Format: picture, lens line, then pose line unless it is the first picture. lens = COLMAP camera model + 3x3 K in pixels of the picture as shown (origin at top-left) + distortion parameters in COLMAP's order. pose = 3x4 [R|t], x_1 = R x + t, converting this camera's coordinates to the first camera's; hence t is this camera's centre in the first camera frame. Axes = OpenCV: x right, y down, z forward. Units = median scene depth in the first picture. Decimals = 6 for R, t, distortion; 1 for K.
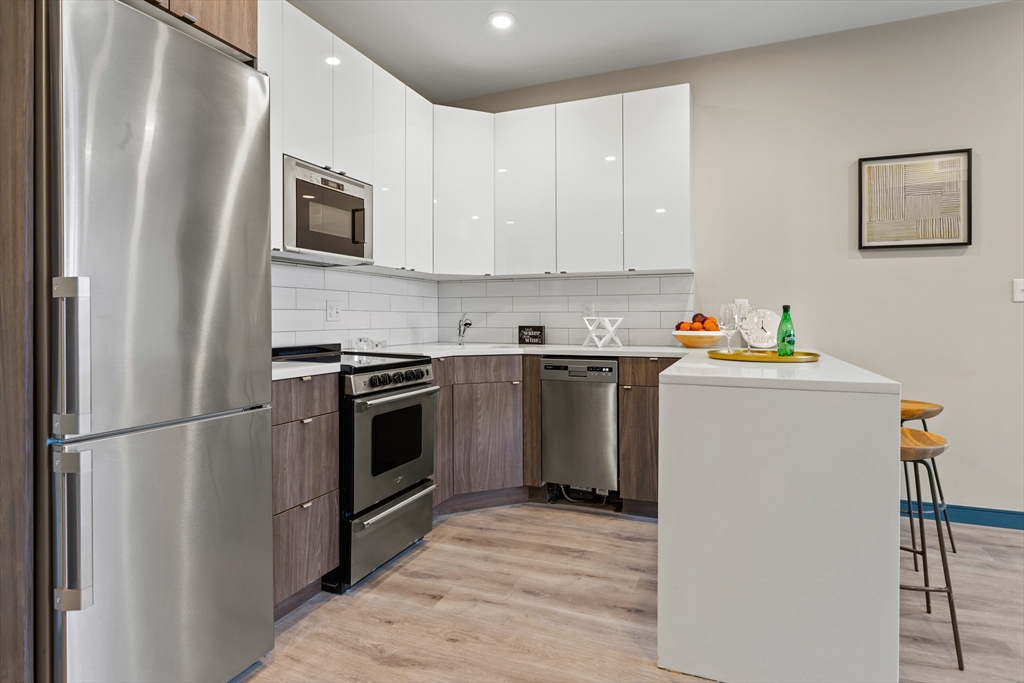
lens RADIAL K [[547.4, 0, 519.6], [0, 547.4, 320.0], [0, 0, 1]] dist [0.003447, 0.001221]
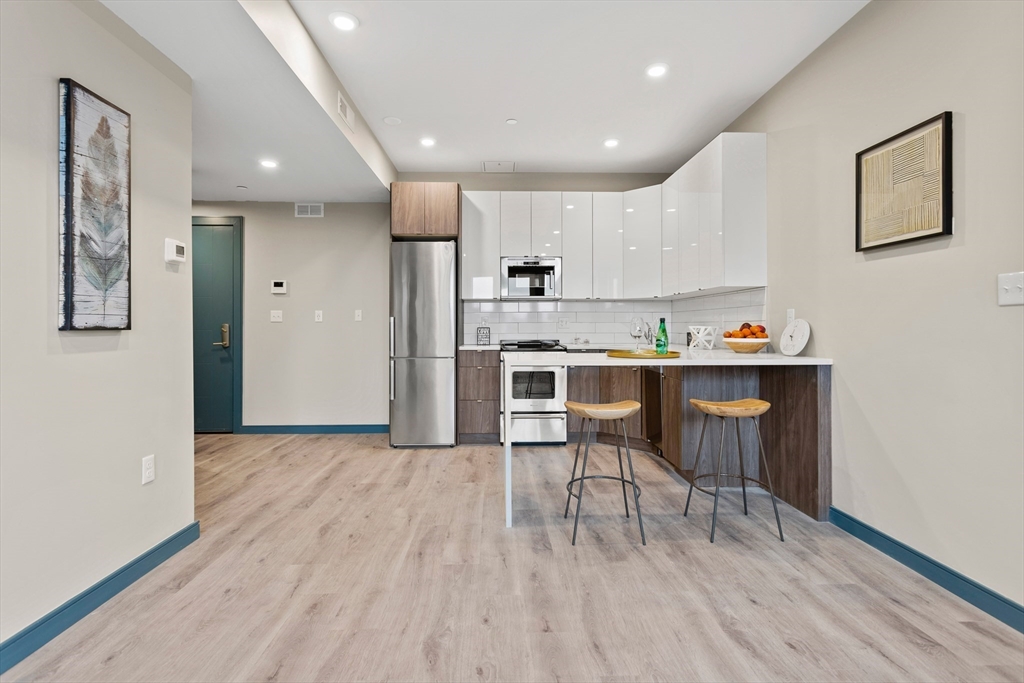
lens RADIAL K [[496.0, 0, 510.2], [0, 496.0, 332.5], [0, 0, 1]] dist [0.003780, 0.000740]
pose [[0.402669, 0.012483, -0.915260, 1.193054], [-0.002124, 0.999917, 0.012703, -0.005030], [0.915343, -0.003171, 0.402662, 0.139903]]
